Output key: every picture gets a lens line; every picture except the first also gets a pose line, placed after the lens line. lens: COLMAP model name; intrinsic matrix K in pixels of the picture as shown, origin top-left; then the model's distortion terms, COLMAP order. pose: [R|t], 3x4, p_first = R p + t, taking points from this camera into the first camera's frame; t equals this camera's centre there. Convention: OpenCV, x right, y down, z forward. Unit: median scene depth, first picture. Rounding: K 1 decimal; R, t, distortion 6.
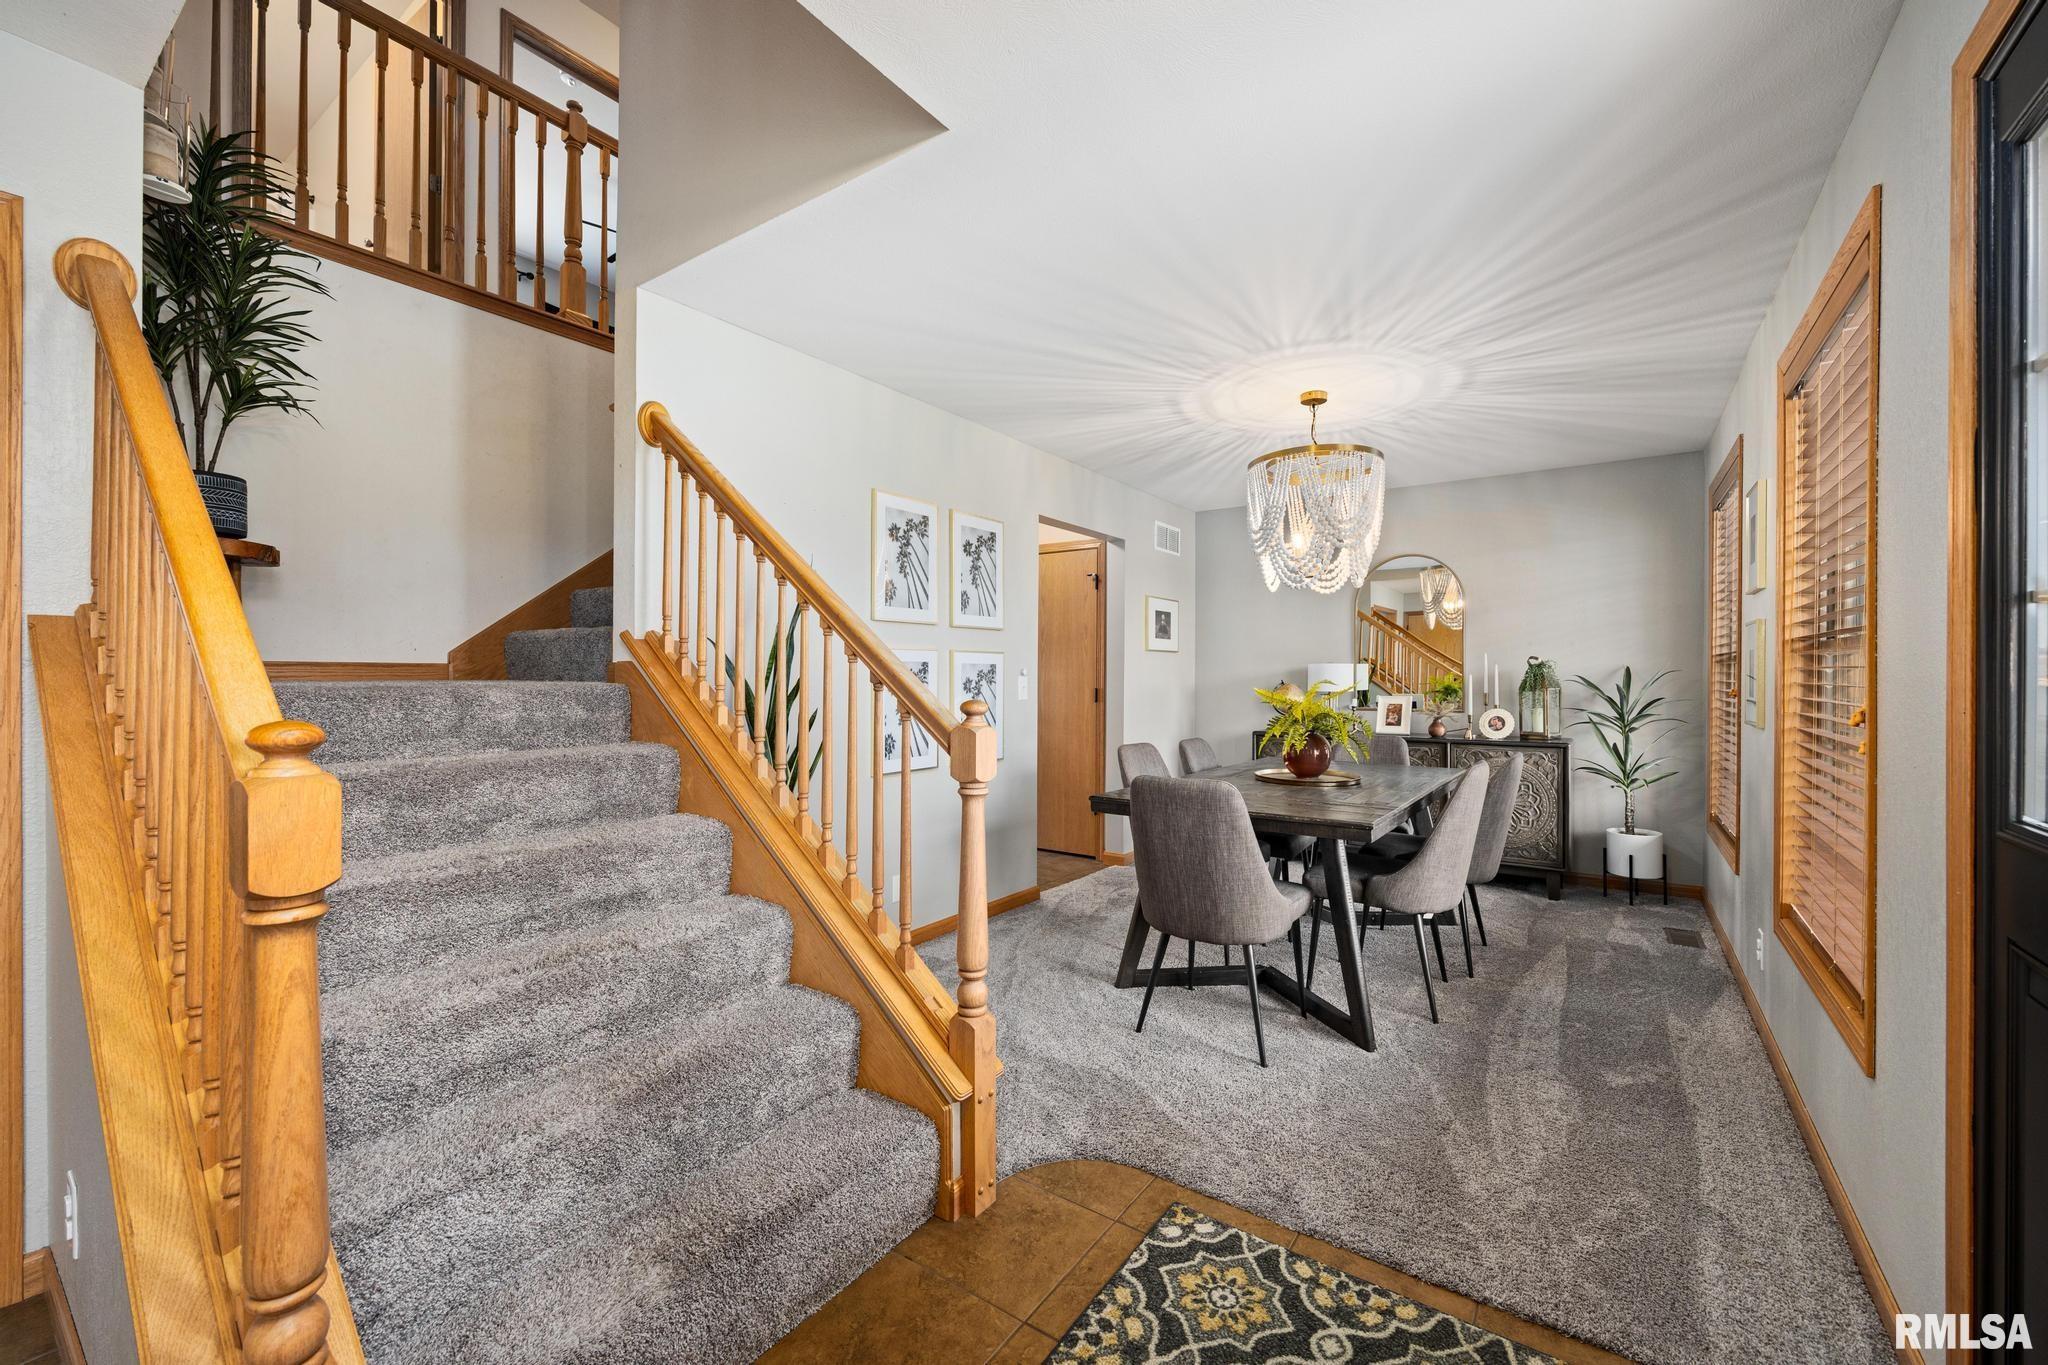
lens RADIAL K [[803.3, 0, 1025.0], [0, 803.3, 677.3], [0, 0, 1]] dist [-0.003242, -0.000232]
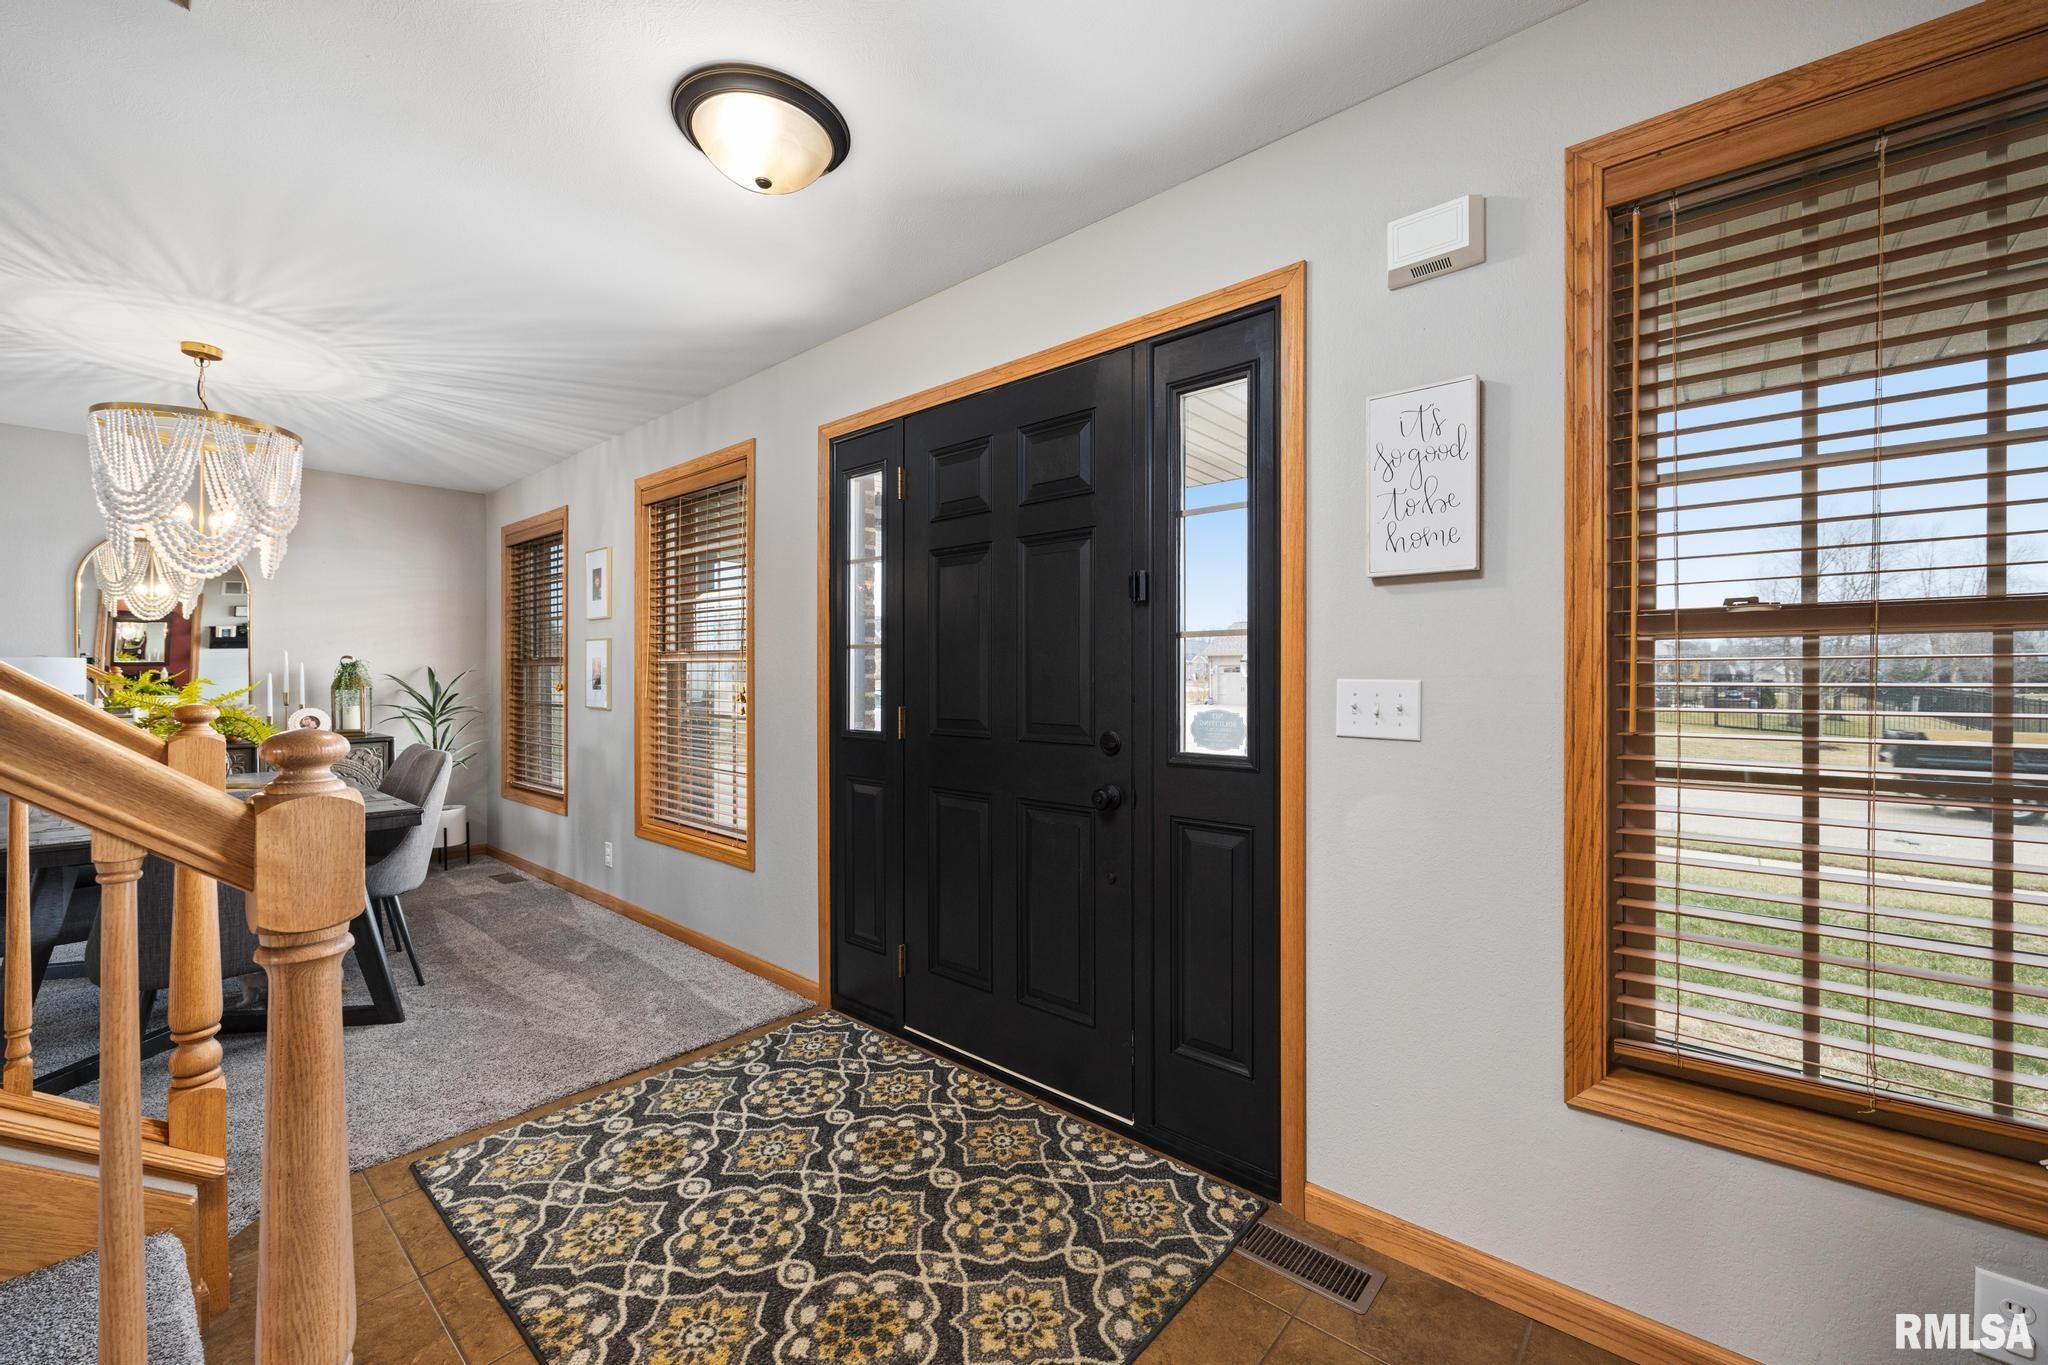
lens RADIAL K [[803.3, 0, 1018.2], [0, 803.3, 679.5], [0, 0, 1]] dist [-0.003242, -0.000232]
pose [[0.124259, -0.004877, 0.992238, -0.578582], [-0.001043, 0.999987, 0.005046, -0.003180], [-0.992249, -0.001662, 0.124252, 0.041550]]
